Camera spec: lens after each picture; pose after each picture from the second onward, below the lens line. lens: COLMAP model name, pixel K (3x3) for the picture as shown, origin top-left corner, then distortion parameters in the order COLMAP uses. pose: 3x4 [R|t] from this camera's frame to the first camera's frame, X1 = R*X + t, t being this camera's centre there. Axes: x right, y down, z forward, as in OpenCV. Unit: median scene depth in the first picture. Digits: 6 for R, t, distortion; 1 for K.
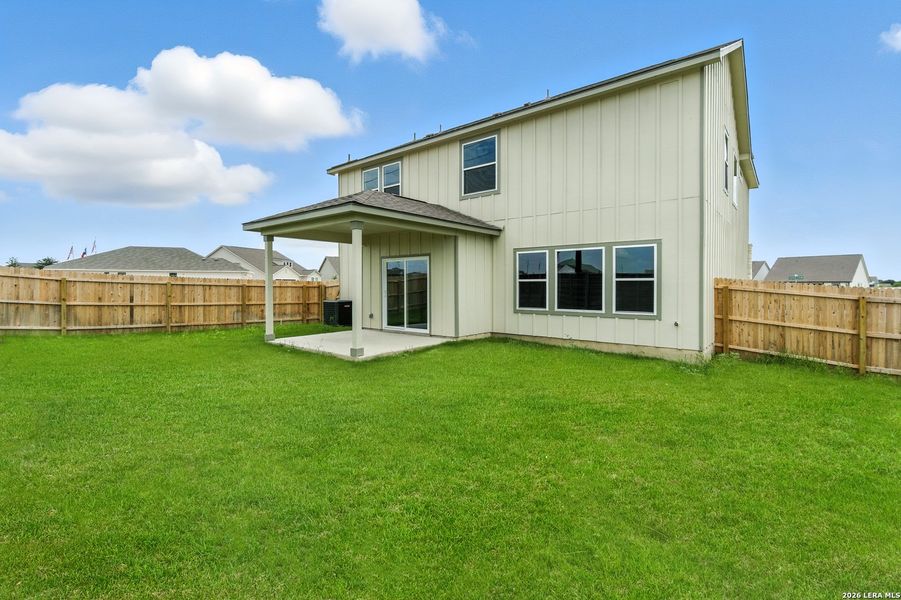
lens RADIAL K [[406.9, 0, 430.0], [0, 406.9, 283.3], [0, 0, 1]] dist [-0.004466, 0.002095]
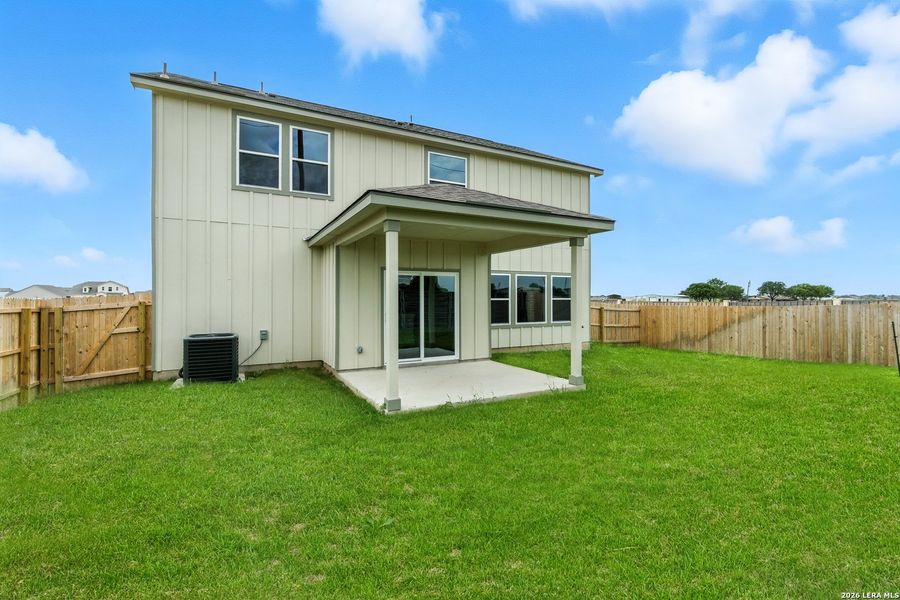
lens RADIAL K [[391.5, 0, 448.9], [0, 391.5, 298.0], [0, 0, 1]] dist [-0.002627, -0.000120]
pose [[0.381636, 0.005696, 0.924295, -0.832786], [0.004395, 0.999959, -0.007977, -0.003260], [-0.924302, 0.007106, 0.381595, 0.719017]]
